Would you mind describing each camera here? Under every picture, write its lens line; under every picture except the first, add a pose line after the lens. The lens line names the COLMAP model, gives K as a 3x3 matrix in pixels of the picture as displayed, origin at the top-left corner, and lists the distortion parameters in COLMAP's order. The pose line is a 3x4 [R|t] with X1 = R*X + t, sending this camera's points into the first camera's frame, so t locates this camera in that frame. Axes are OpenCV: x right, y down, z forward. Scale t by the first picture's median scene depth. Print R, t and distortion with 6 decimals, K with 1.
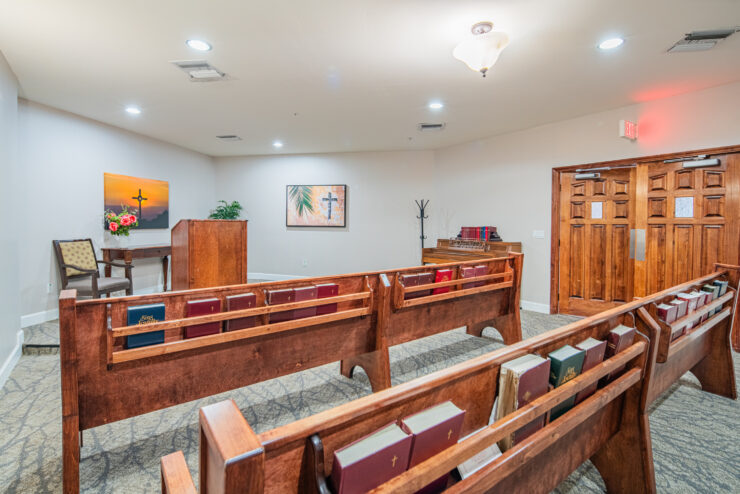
lens RADIAL K [[360.1, 0, 366.3], [0, 360.1, 225.4], [0, 0, 1]] dist [-0.000880, -0.002922]
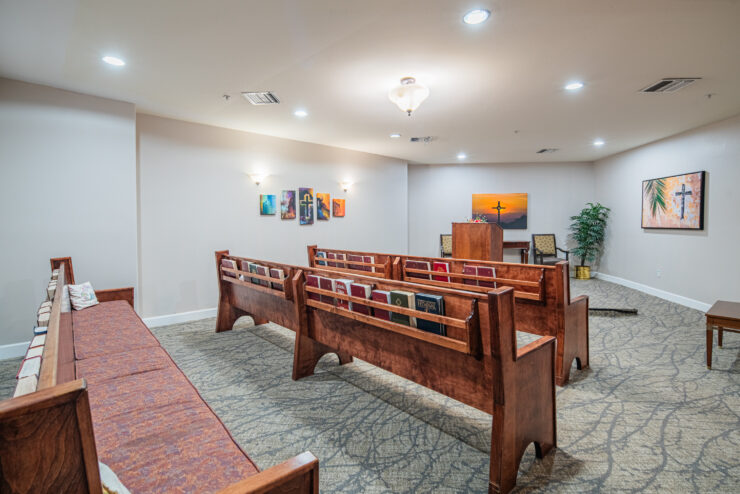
lens RADIAL K [[360.1, 0, 369.3], [0, 360.1, 232.8], [0, 0, 1]] dist [-0.000880, -0.002922]
pose [[0.097071, 0.019317, -0.995090, 0.595813], [-0.002850, 0.999813, 0.019130, -0.000852], [0.995273, 0.000979, 0.097108, 0.263314]]
